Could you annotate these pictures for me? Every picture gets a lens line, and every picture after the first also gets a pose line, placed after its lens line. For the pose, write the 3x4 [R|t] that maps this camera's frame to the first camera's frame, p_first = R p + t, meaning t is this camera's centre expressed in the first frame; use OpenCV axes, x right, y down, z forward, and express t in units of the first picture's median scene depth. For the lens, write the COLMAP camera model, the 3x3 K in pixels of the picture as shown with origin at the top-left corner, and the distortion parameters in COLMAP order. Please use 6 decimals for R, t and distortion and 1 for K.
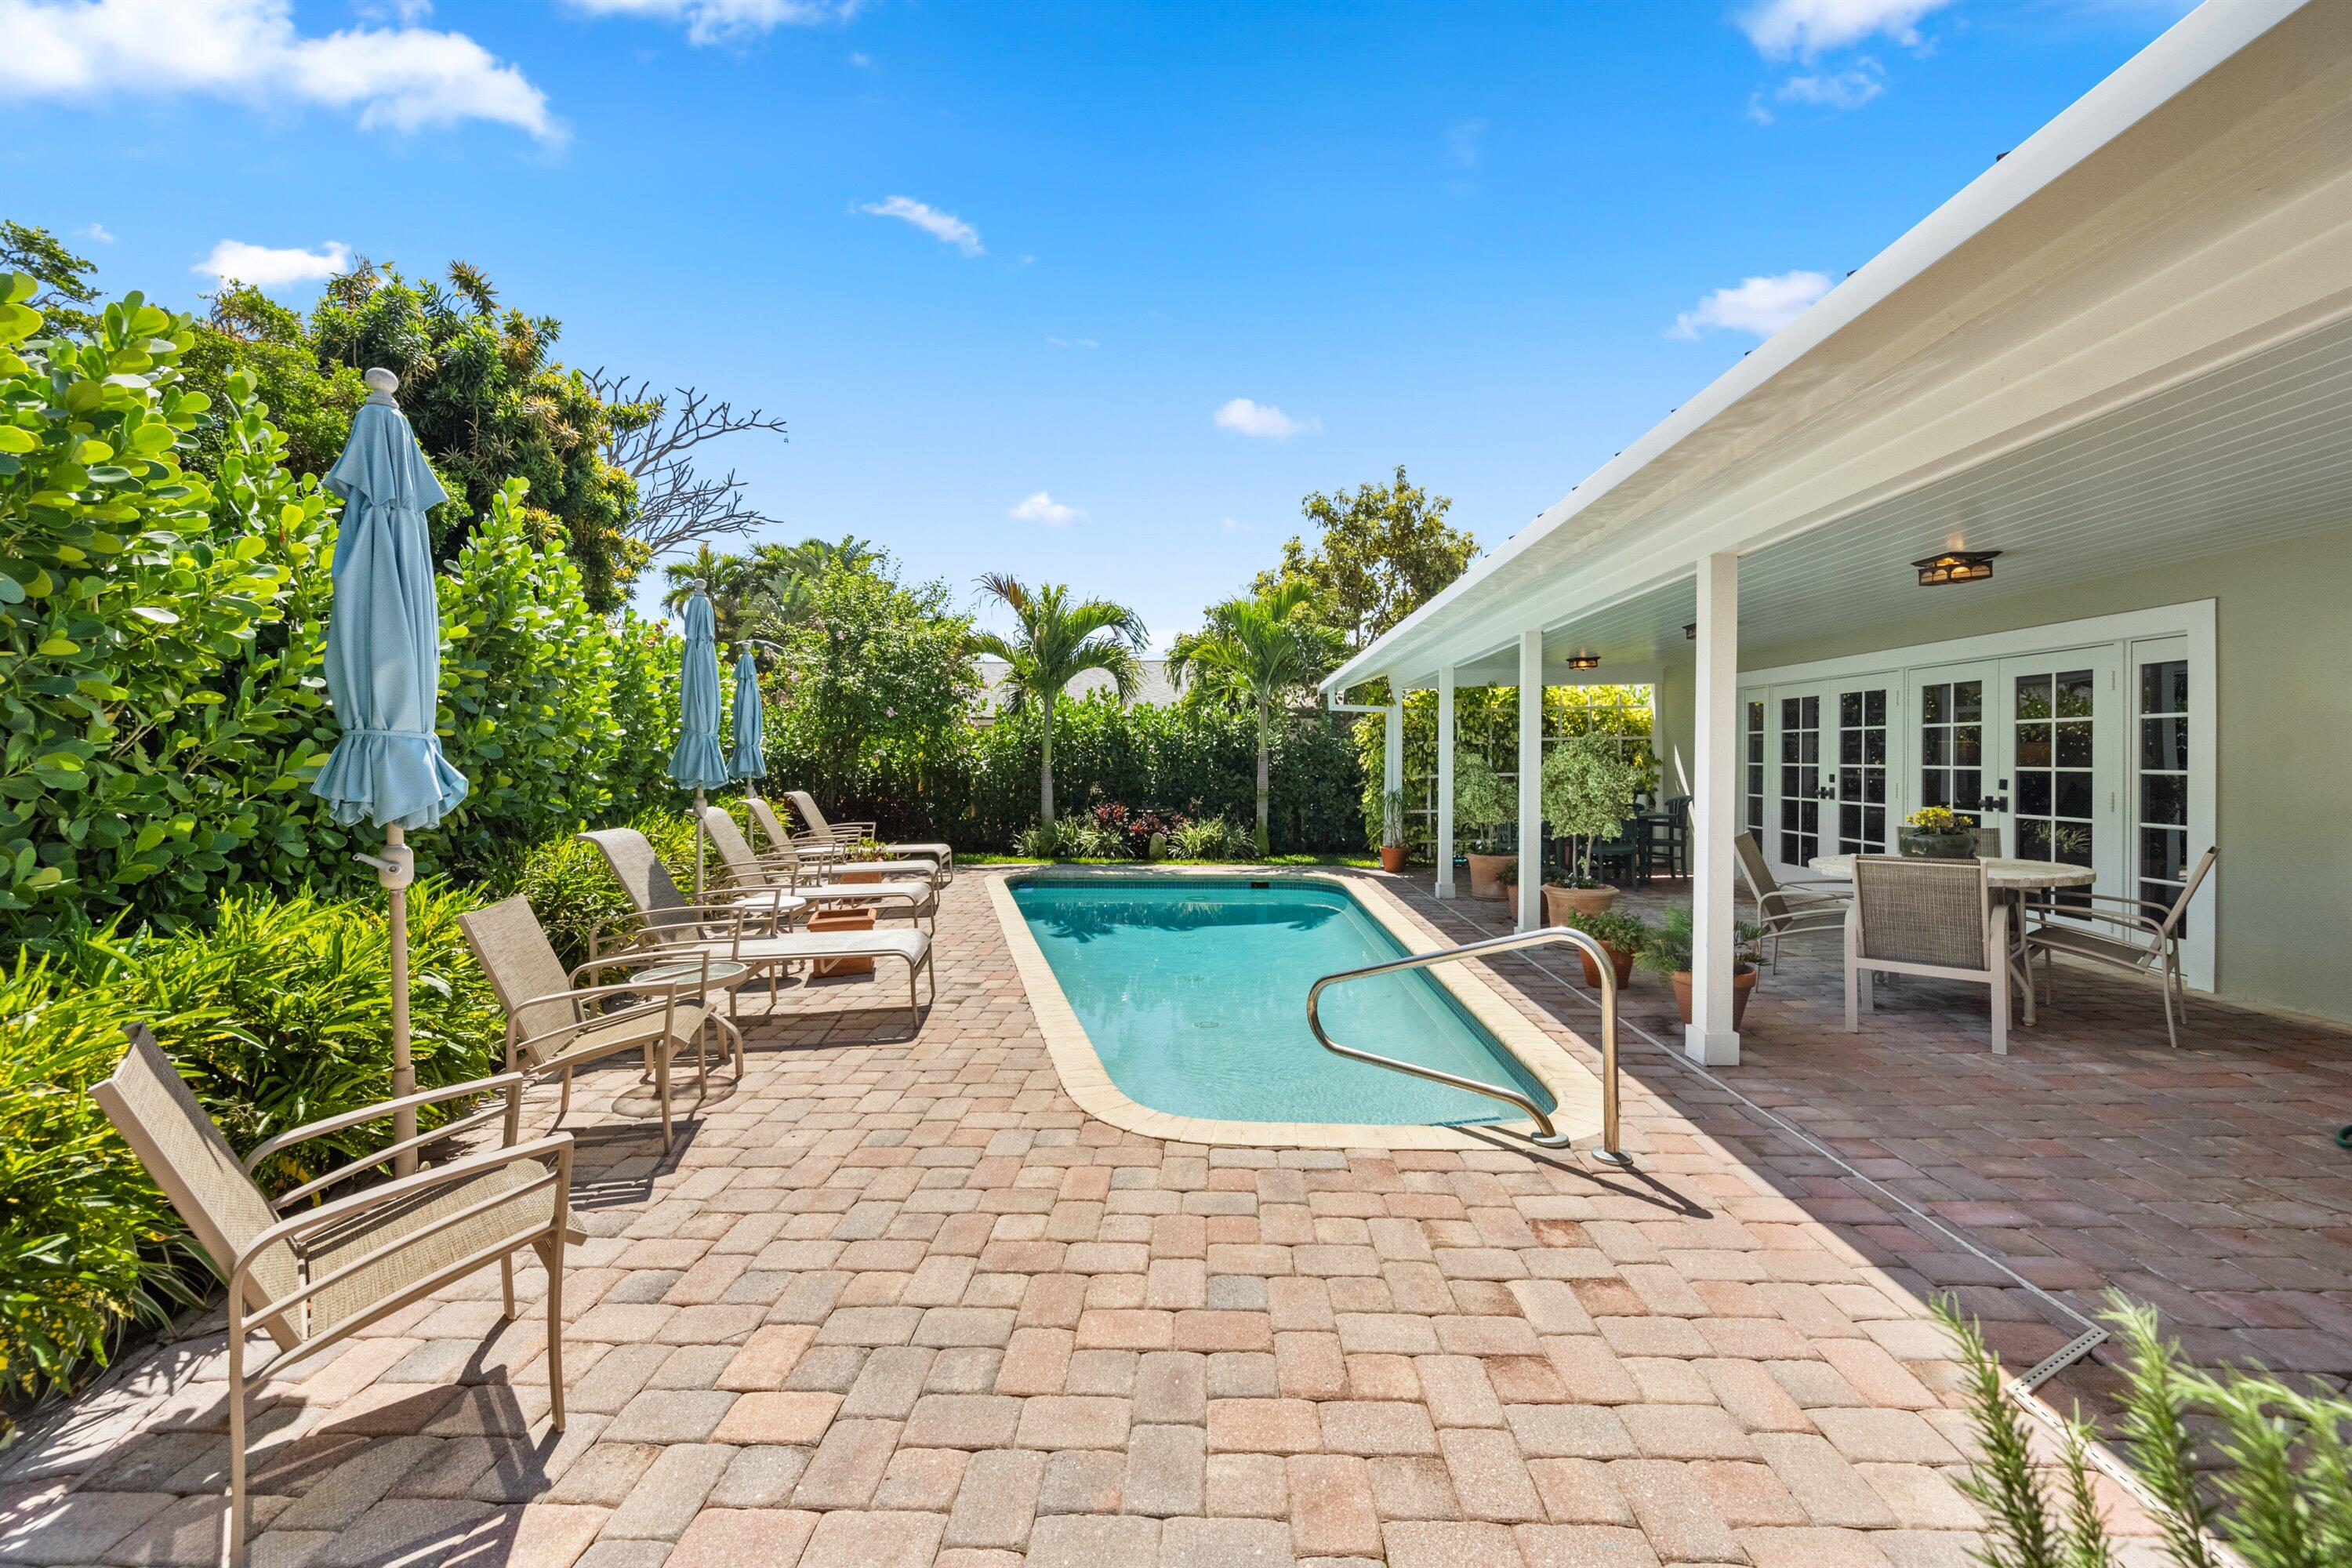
lens RADIAL K [[947.5, 0, 1196.7], [0, 947.5, 777.6], [0, 0, 1]] dist [-0.000876, 0.000211]
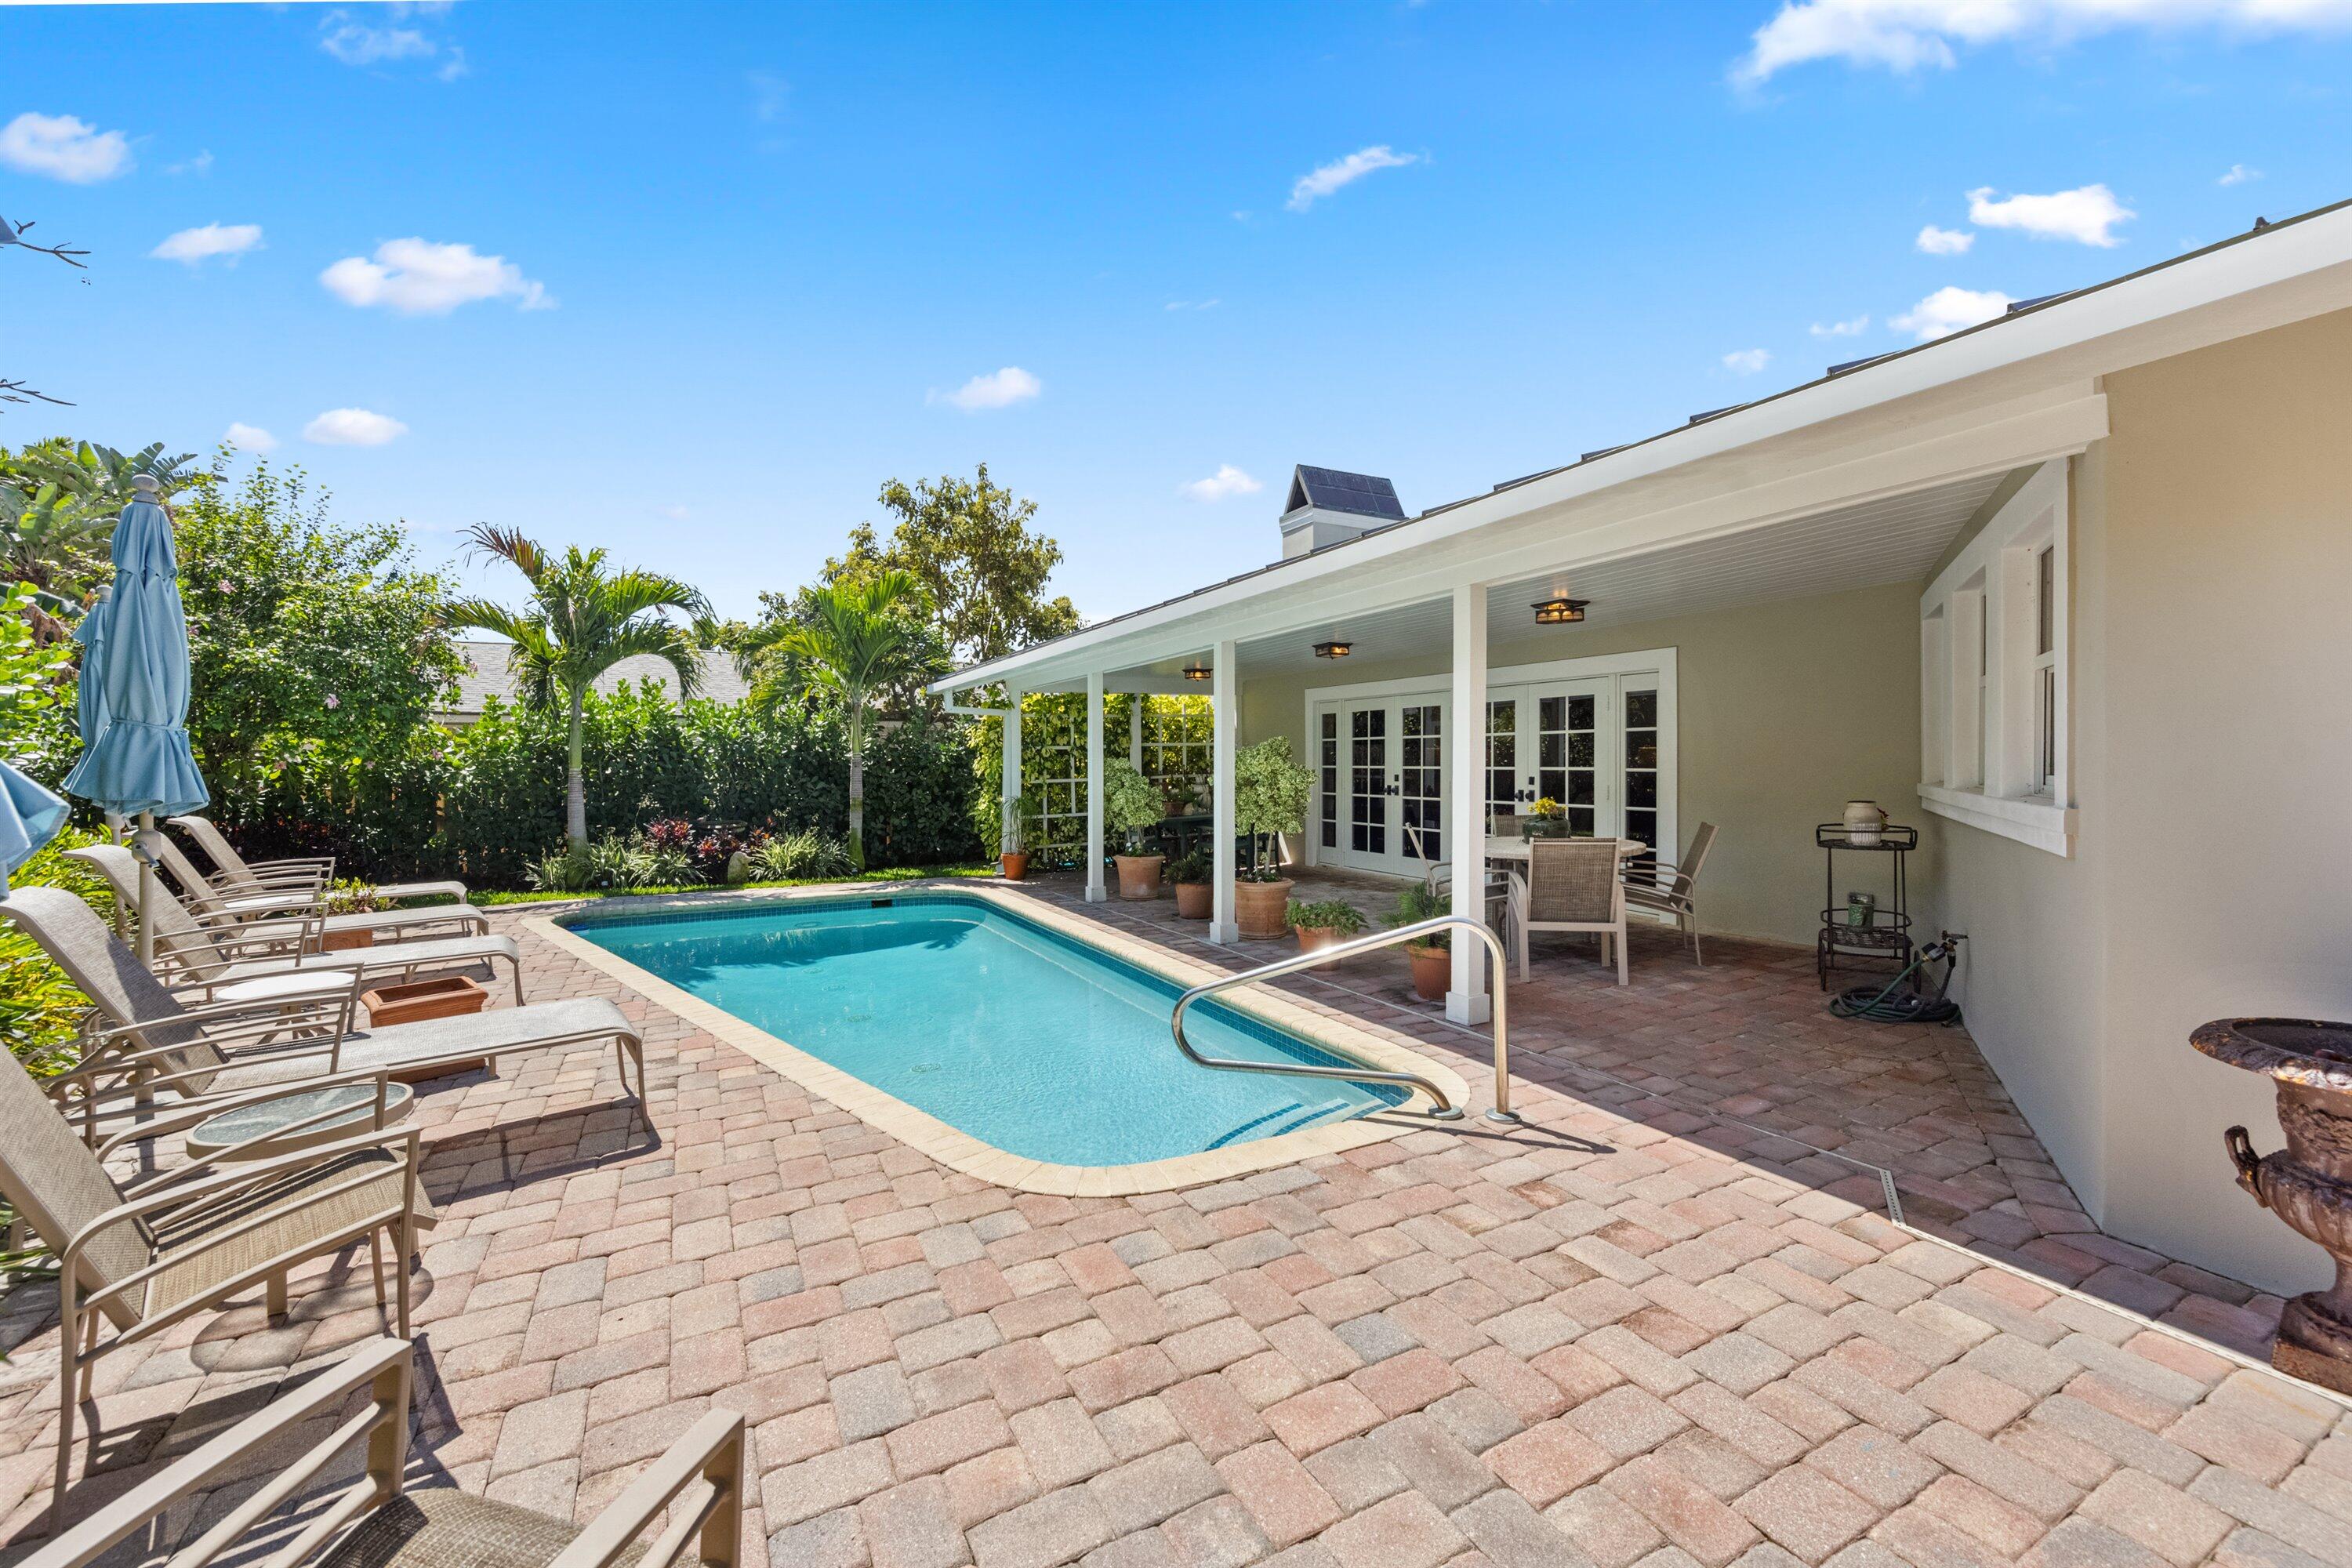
lens RADIAL K [[947.5, 0, 1182.8], [0, 947.5, 790.5], [0, 0, 1]] dist [-0.000876, 0.000211]
pose [[0.864664, -0.018641, 0.502005, -0.162020], [0.014981, 0.999824, 0.011323, -0.000792], [-0.502128, -0.002270, 0.864790, 0.083120]]
